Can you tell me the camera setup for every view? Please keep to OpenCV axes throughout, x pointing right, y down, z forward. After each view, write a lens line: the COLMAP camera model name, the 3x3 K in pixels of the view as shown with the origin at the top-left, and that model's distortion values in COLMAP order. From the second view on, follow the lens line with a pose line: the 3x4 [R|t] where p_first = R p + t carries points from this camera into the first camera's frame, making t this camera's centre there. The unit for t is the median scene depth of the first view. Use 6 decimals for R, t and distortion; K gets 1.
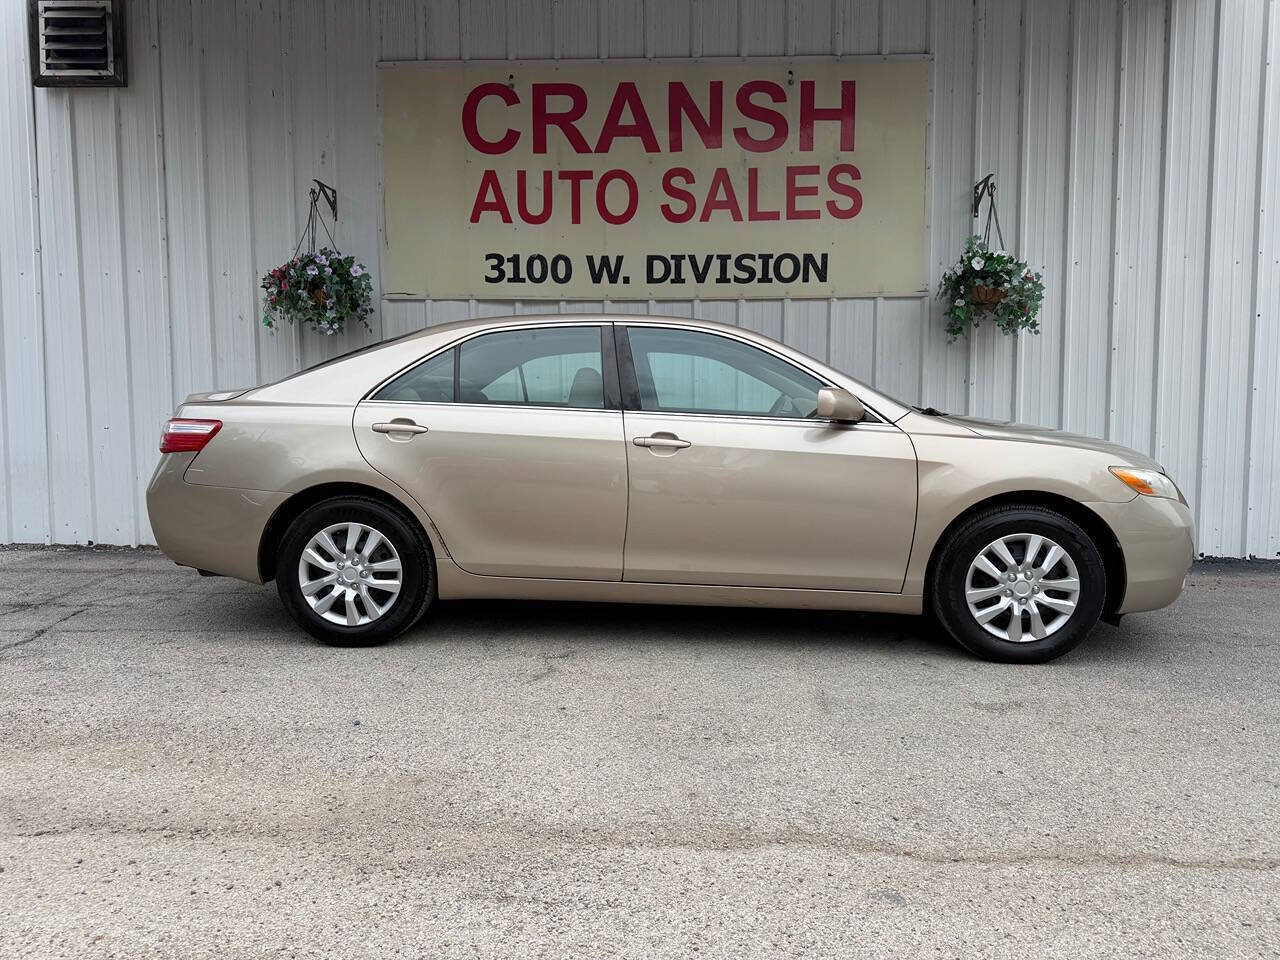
lens RADIAL K [[890.9, 0, 641.0], [0, 890.9, 498.5], [0, 0, 1]] dist [0.128705, -0.238009]
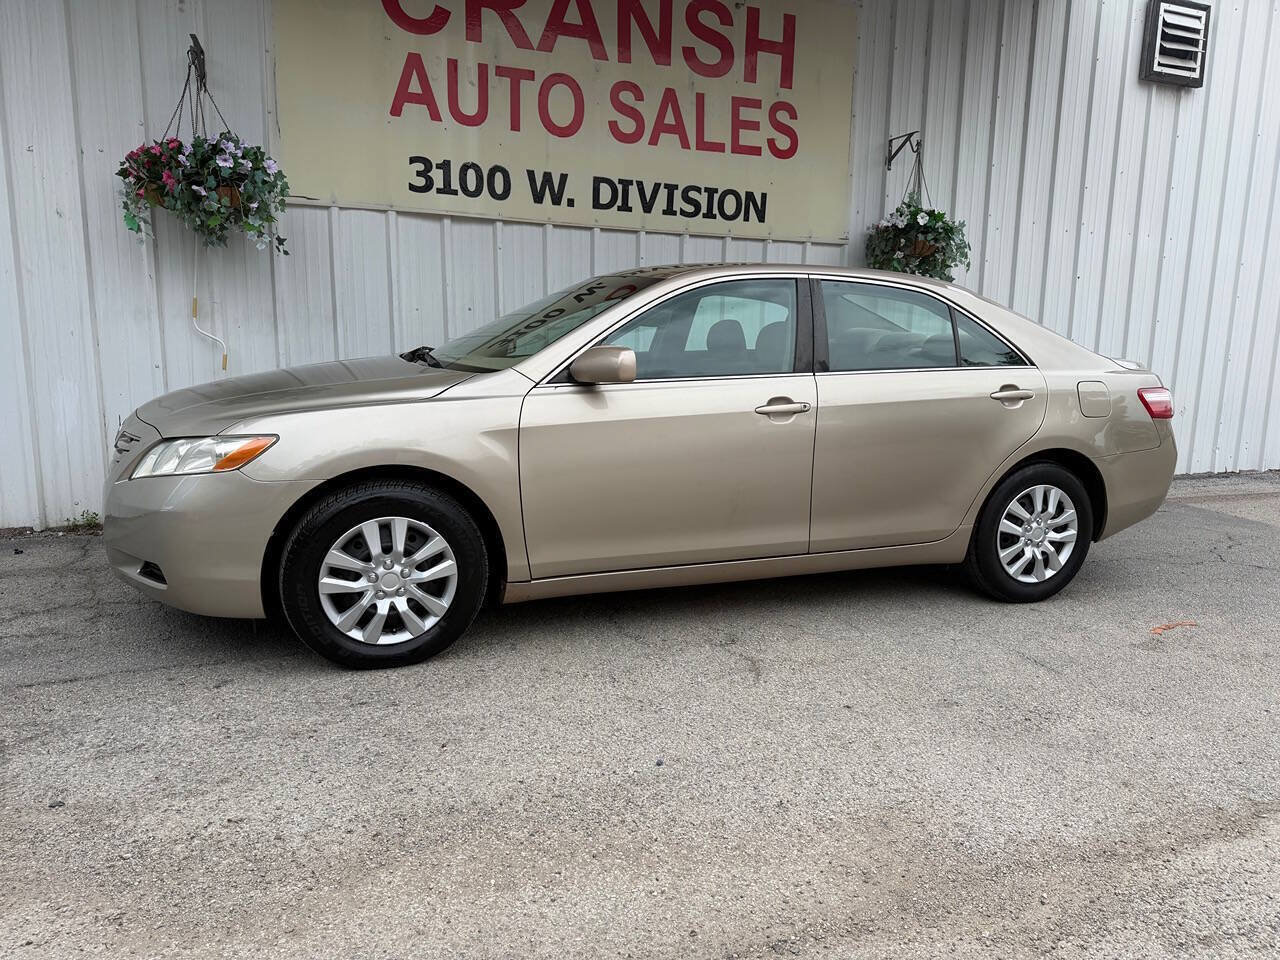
lens RADIAL K [[889.0, 0, 644.6], [0, 889.0, 491.3], [0, 0, 1]] dist [0.141707, -0.265398]
pose [[0.908199, -0.051117, 0.415405, -0.339960], [0.013083, 0.995496, 0.093895, -0.040840], [-0.418333, -0.079841, 0.904778, 0.135866]]
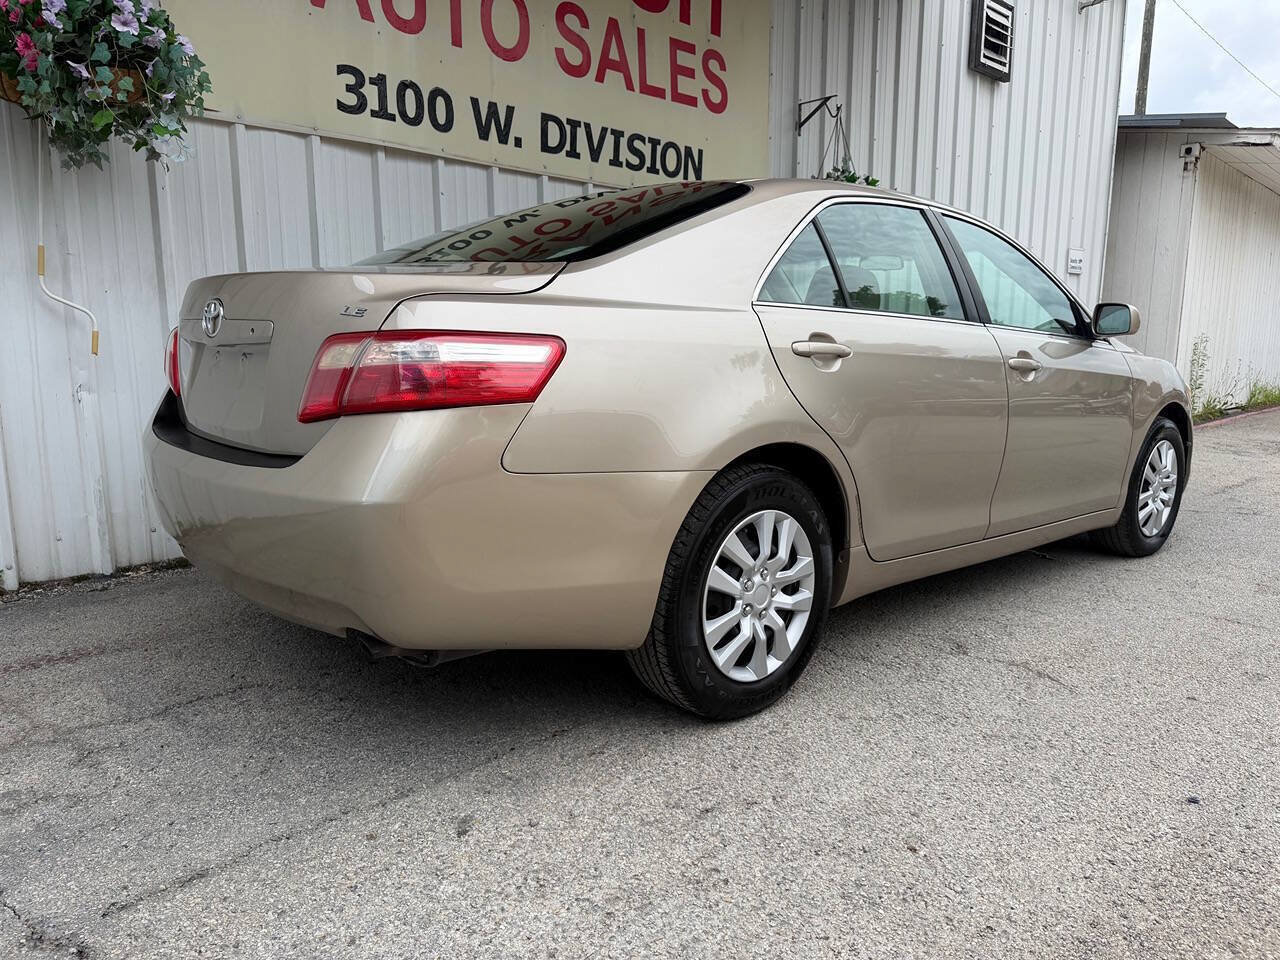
lens RADIAL K [[899.7, 0, 639.3], [0, 899.7, 492.8], [0, 0, 1]] dist [0.058811, -0.104783]
pose [[0.687216, -0.116947, 0.716978, -0.513646], [0.059213, 0.992690, 0.105165, -0.033242], [-0.724036, -0.029816, 0.689118, 0.417849]]
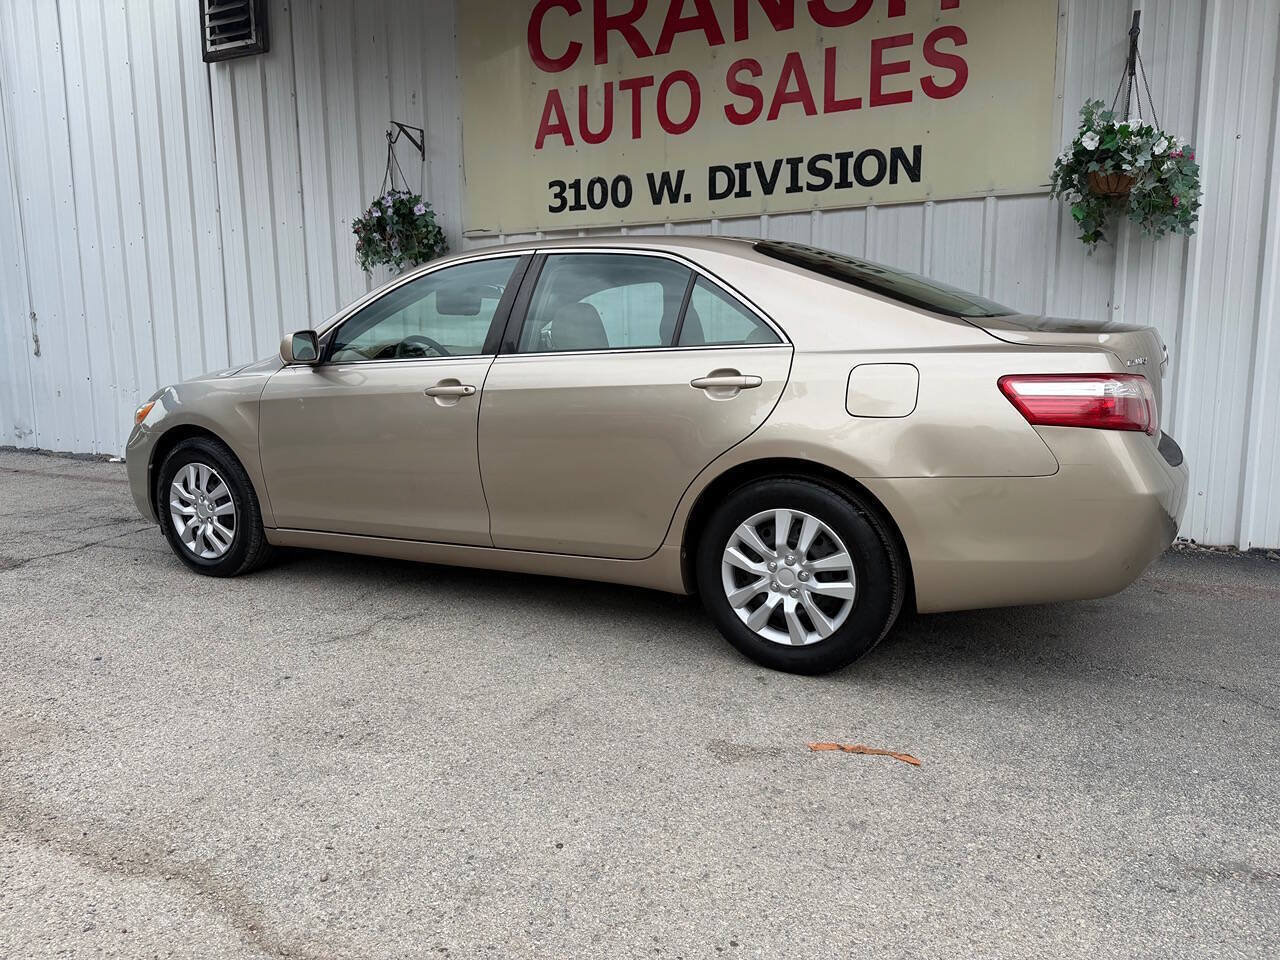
lens RADIAL K [[907.3, 0, 637.4], [0, 907.3, 492.6], [0, 0, 1]] dist [0.125448, -0.266050]
pose [[0.910270, 0.056294, -0.410170, 0.326586], [-0.028750, 0.996916, 0.073017, -0.020238], [0.413016, -0.054673, 0.909081, 0.148559]]
